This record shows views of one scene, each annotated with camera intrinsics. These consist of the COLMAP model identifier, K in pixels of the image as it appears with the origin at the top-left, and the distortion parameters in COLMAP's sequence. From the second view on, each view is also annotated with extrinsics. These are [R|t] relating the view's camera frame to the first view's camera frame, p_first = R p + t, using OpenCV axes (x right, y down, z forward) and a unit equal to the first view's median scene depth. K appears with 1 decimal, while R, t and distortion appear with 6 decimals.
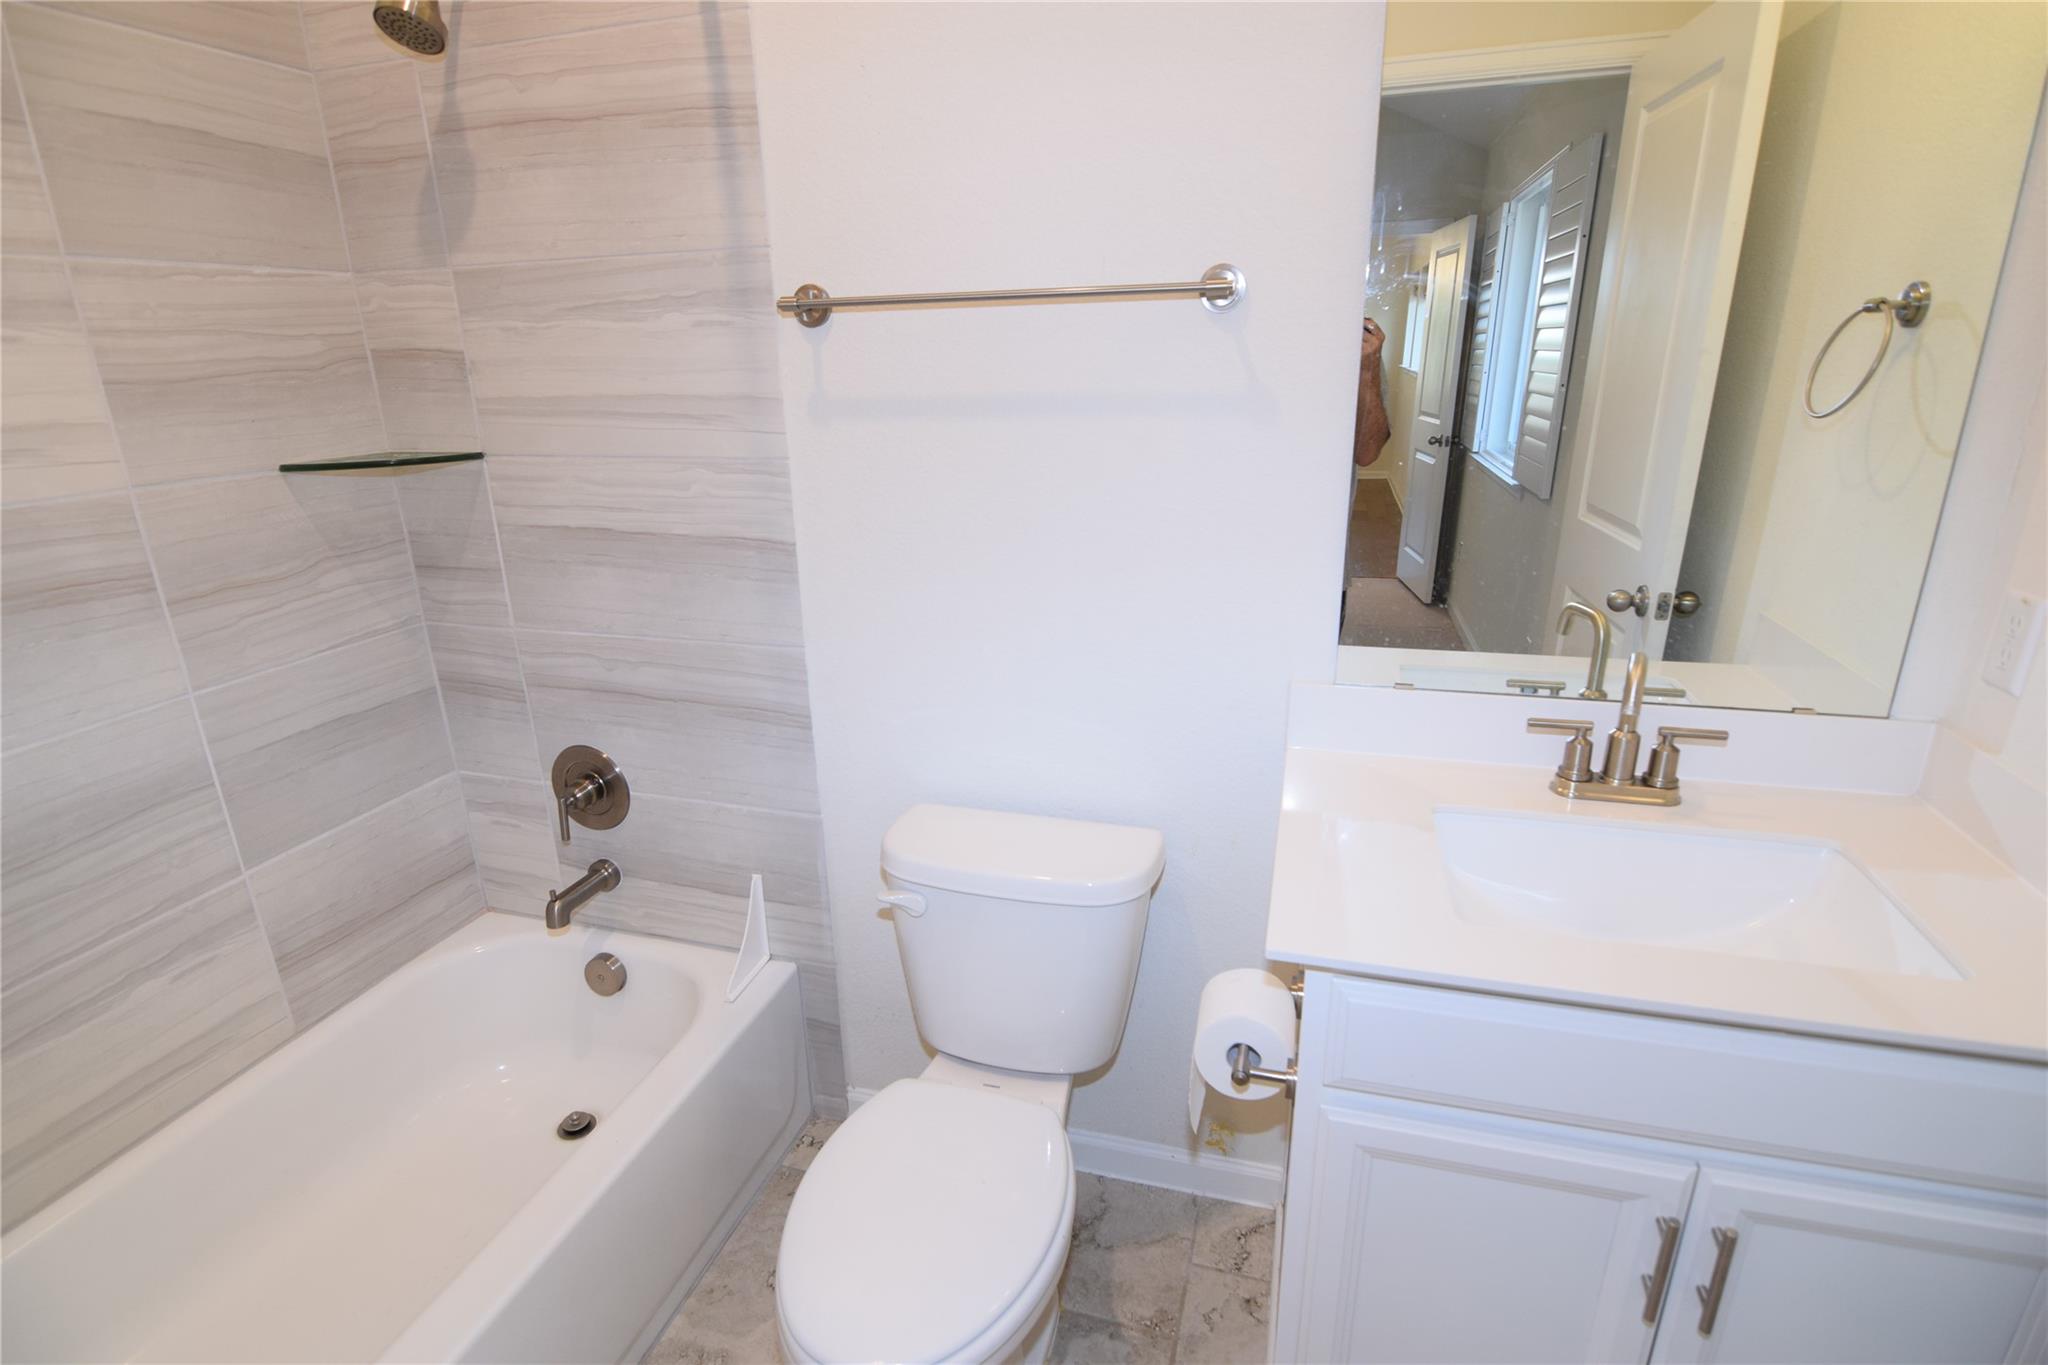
lens RADIAL K [[1002.0, 0, 1018.1], [0, 1002.0, 683.2], [0, 0, 1]] dist [0.000341, -0.012758]
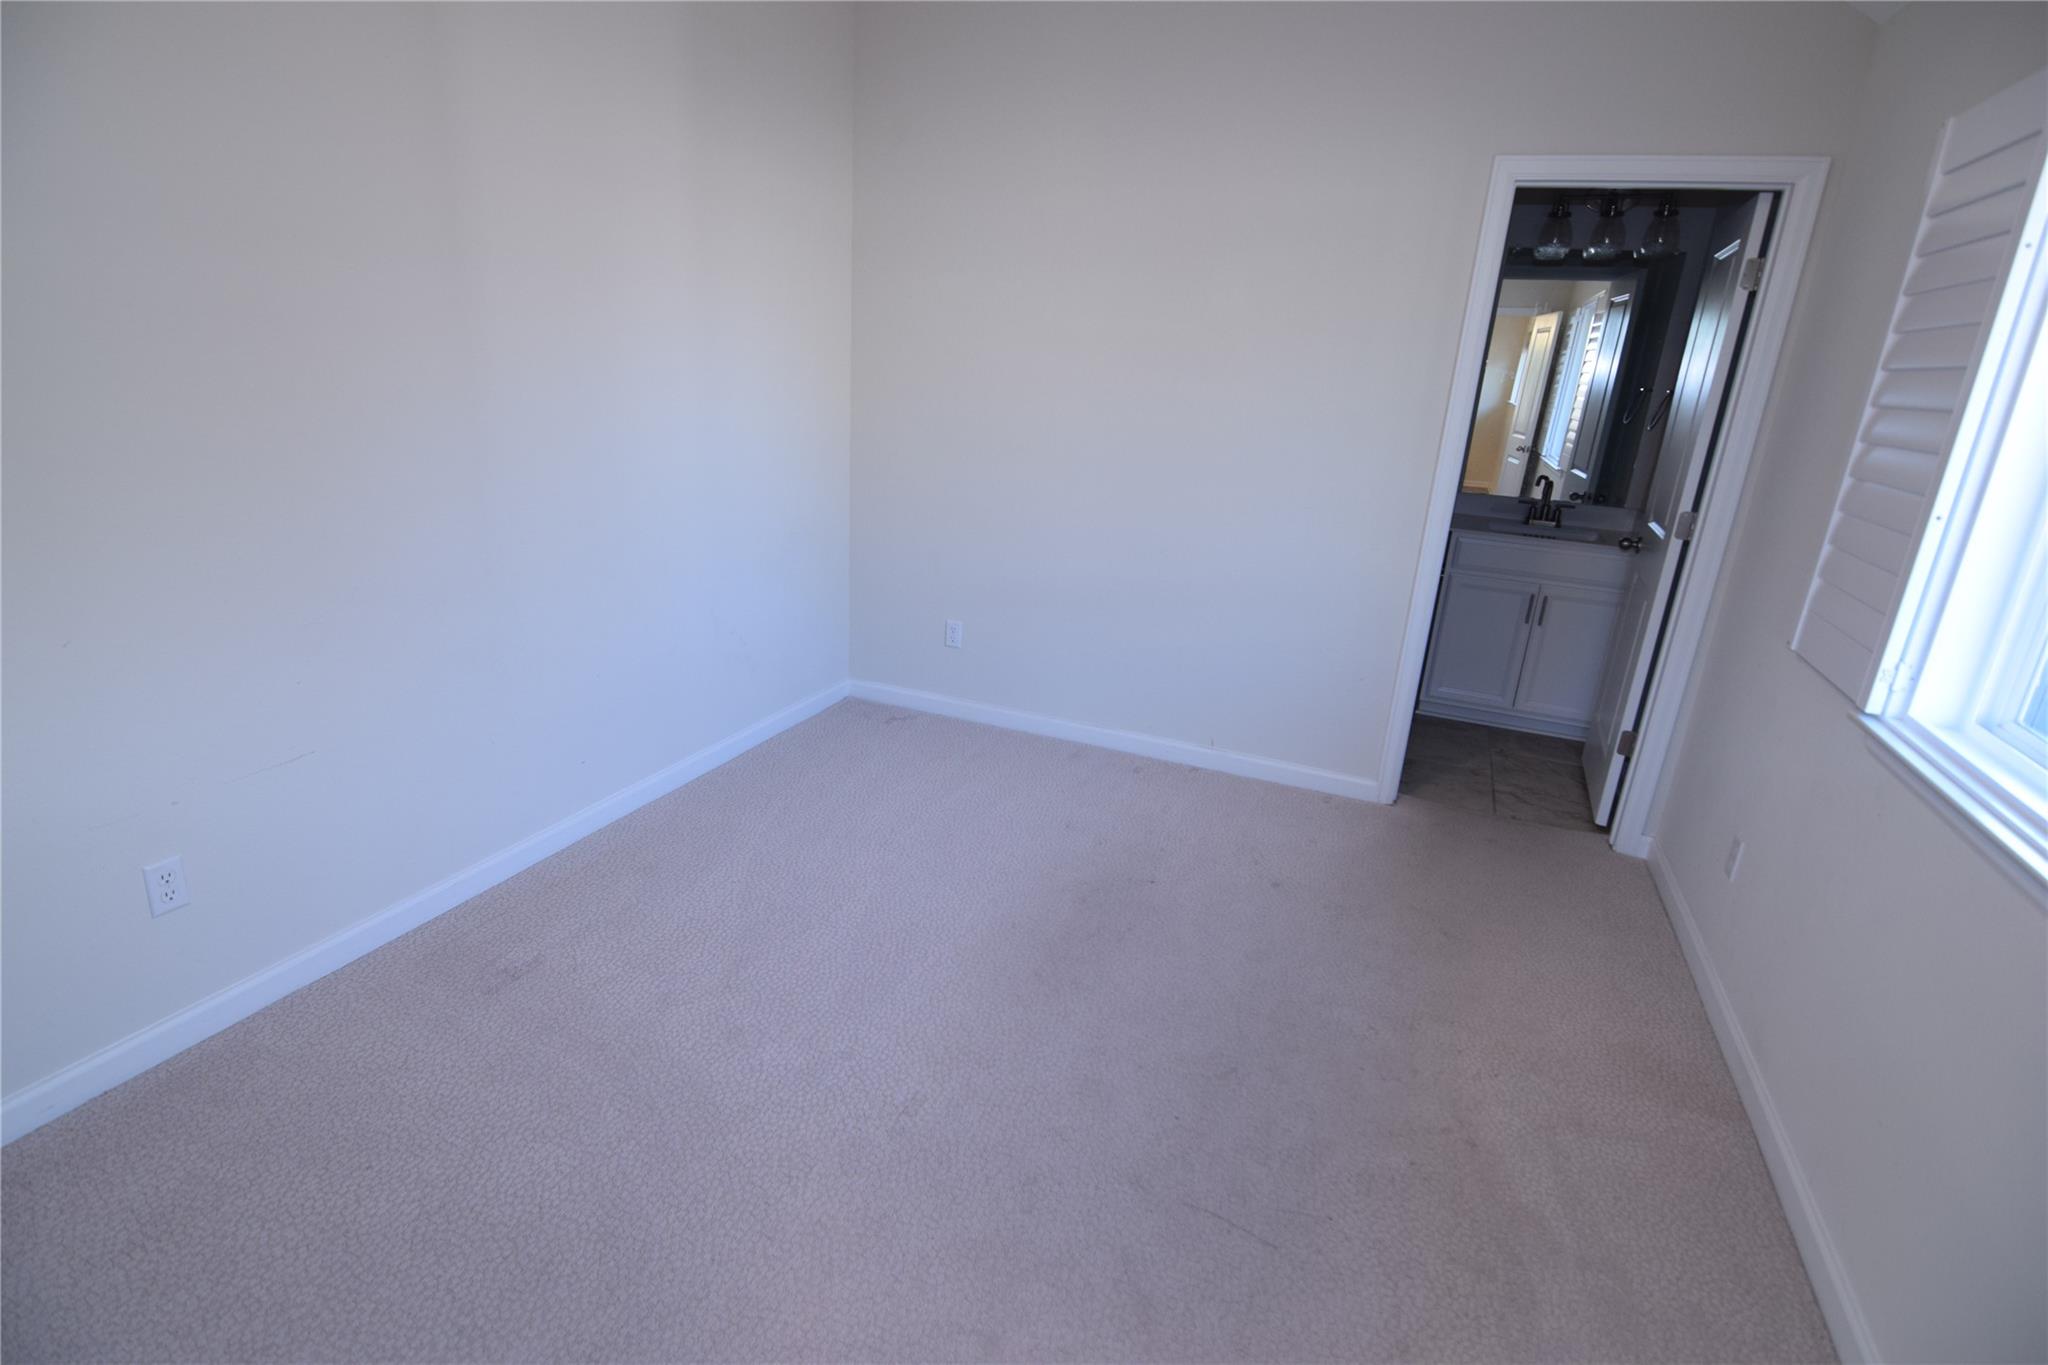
lens RADIAL K [[1002.0, 0, 1018.1], [0, 1002.0, 683.2], [0, 0, 1]] dist [0.000341, -0.012758]
pose [[0.991849, 0.106188, -0.070431, -0.223575], [-0.106179, 0.994339, 0.003882, 0.206721], [0.070444, 0.003628, 0.997509, -0.640145]]
